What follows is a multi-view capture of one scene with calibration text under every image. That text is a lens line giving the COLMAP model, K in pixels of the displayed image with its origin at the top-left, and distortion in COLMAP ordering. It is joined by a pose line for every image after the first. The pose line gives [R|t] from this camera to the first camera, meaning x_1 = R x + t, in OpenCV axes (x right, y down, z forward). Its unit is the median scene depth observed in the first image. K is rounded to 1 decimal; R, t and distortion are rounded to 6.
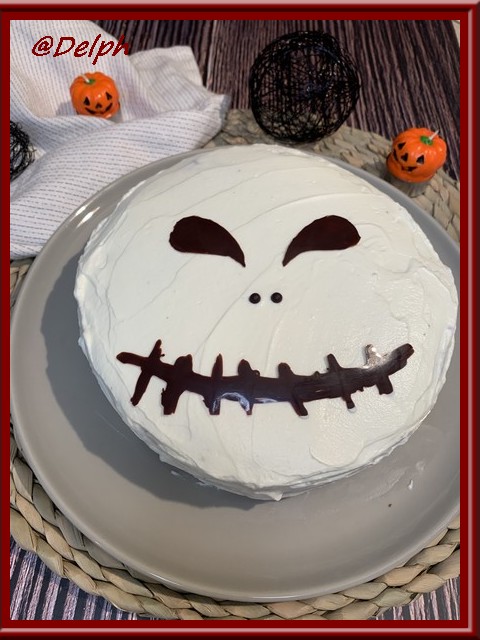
lens RADIAL K [[491.6, 0, 240.0], [0, 491.6, 320.0], [0, 0, 1]] dist [-0.006099, -0.002688]
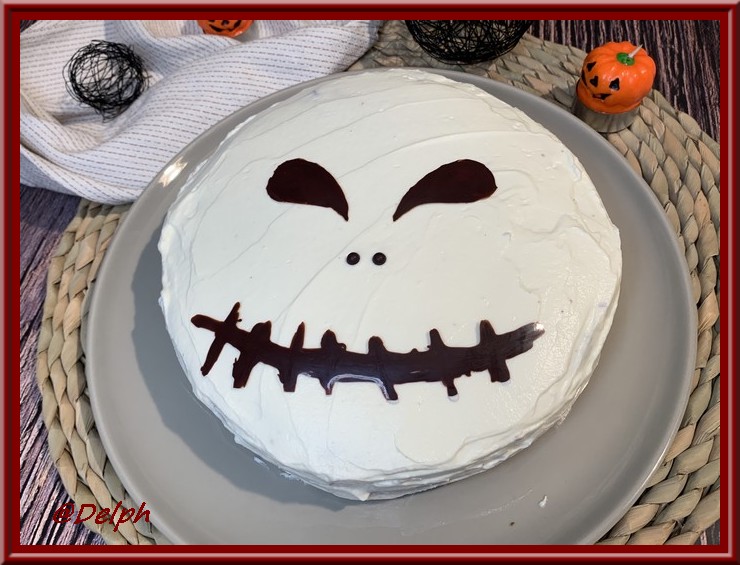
lens RADIAL K [[674.5, 0, 370.0], [0, 674.5, 282.5], [0, 0, 1]] dist [0.017728, 0.006986]
pose [[0.984491, 0.040807, -0.170621, 0.239848], [-0.042132, 0.999103, -0.004148, 0.000319], [0.170299, 0.011272, 0.985328, -0.122875]]
